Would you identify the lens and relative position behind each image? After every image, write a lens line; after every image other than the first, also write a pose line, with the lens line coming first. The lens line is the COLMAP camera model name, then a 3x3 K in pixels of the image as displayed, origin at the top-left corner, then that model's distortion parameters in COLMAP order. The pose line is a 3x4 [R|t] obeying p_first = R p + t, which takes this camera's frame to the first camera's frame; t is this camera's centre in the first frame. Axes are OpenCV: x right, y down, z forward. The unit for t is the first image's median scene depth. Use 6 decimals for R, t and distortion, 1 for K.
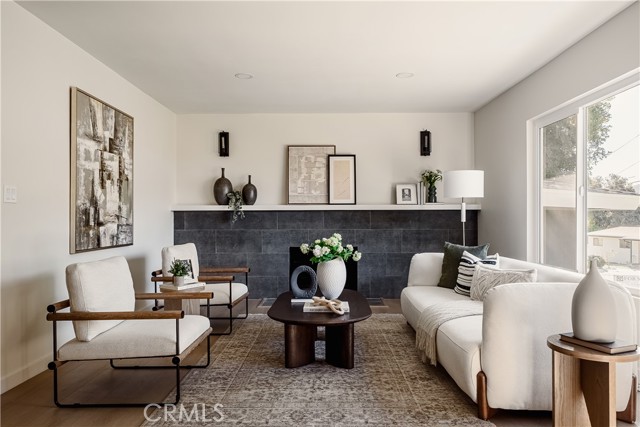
lens RADIAL K [[441.9, 0, 320.0], [0, 441.9, 215.8], [0, 0, 1]] dist [0.003917, 0.001229]
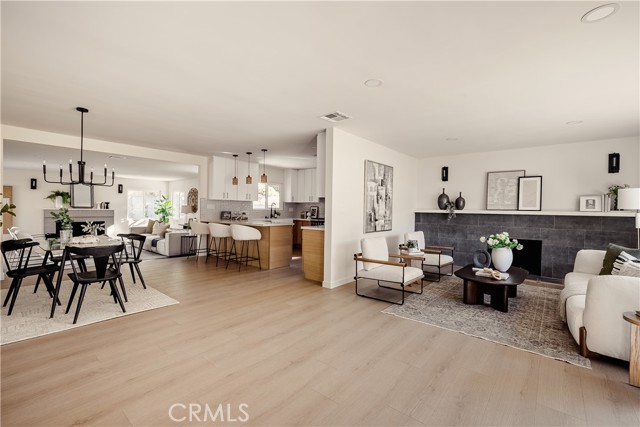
lens RADIAL K [[281.4, 0, 318.4], [0, 281.4, 211.6], [0, 0, 1]] dist [0.003285, 0.000323]
pose [[0.770201, 0.020495, -0.637472, 0.159135], [-0.013826, 0.999785, 0.015438, -0.040030], [0.637651, -0.003077, 0.770319, -0.236774]]
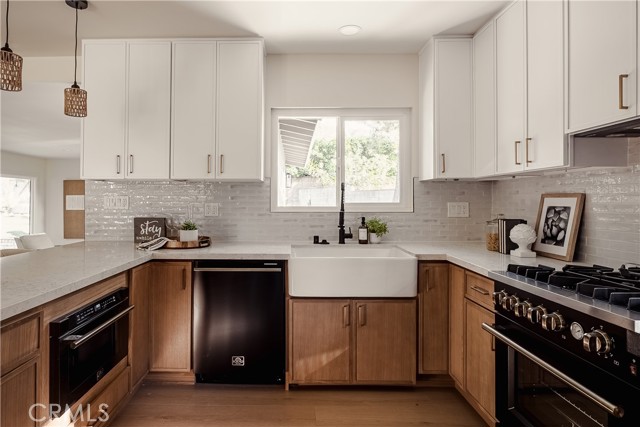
lens RADIAL K [[359.5, 0, 286.9], [0, 359.5, 198.8], [0, 0, 1]] dist [-0.001323, -0.000009]
pose [[-0.006910, -0.004612, -0.999965, -0.781160], [0.005222, 0.999976, -0.004648, -0.037418], [0.999962, -0.005254, -0.006886, 1.098910]]
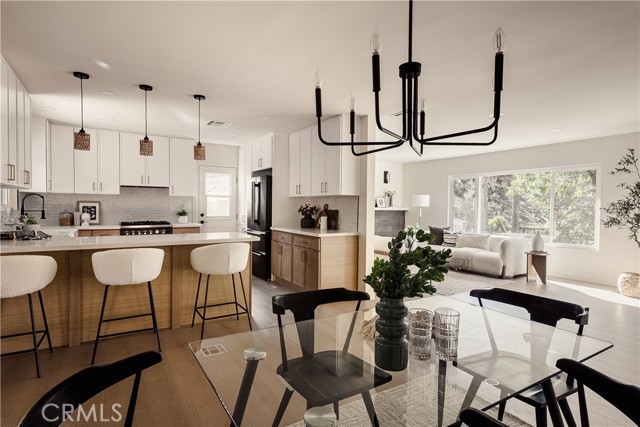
lens RADIAL K [[341.8, 0, 318.7], [0, 341.8, 212.6], [0, 0, 1]] dist [0.021980, -0.000227]
pose [[0.843277, 0.001931, 0.537476, -1.302557], [-0.016302, 0.999625, 0.021986, -0.046742], [-0.537232, -0.027302, 0.842993, -0.248459]]
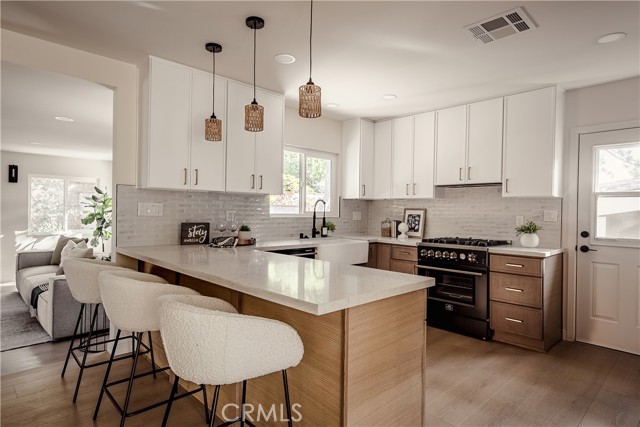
lens RADIAL K [[363.1, 0, 319.0], [0, 363.1, 212.8], [0, 0, 1]] dist [0.022095, 0.001233]
pose [[0.702776, 0.017335, -0.711200, -0.686343], [-0.013496, 0.999848, 0.011035, -0.041006], [0.711284, 0.001843, 0.702903, 0.415608]]
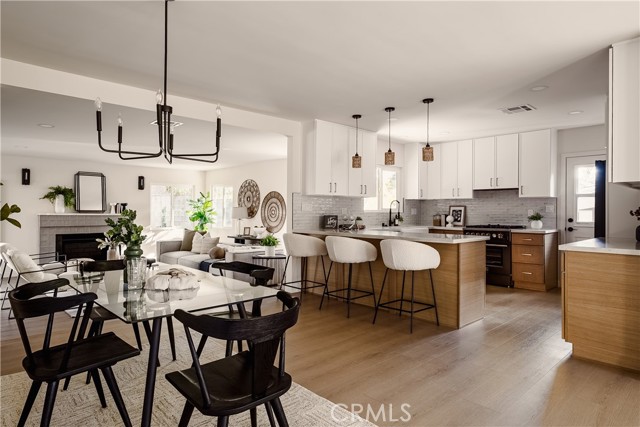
lens RADIAL K [[383.0, 0, 320.0], [0, 383.0, 213.5], [0, 0, 1]] dist [0.003823, 0.000046]
pose [[0.697491, 0.010420, -0.716518, -0.473077], [-0.002426, 0.999923, 0.012180, -0.029201], [0.716589, -0.006758, 0.697462, -0.250185]]
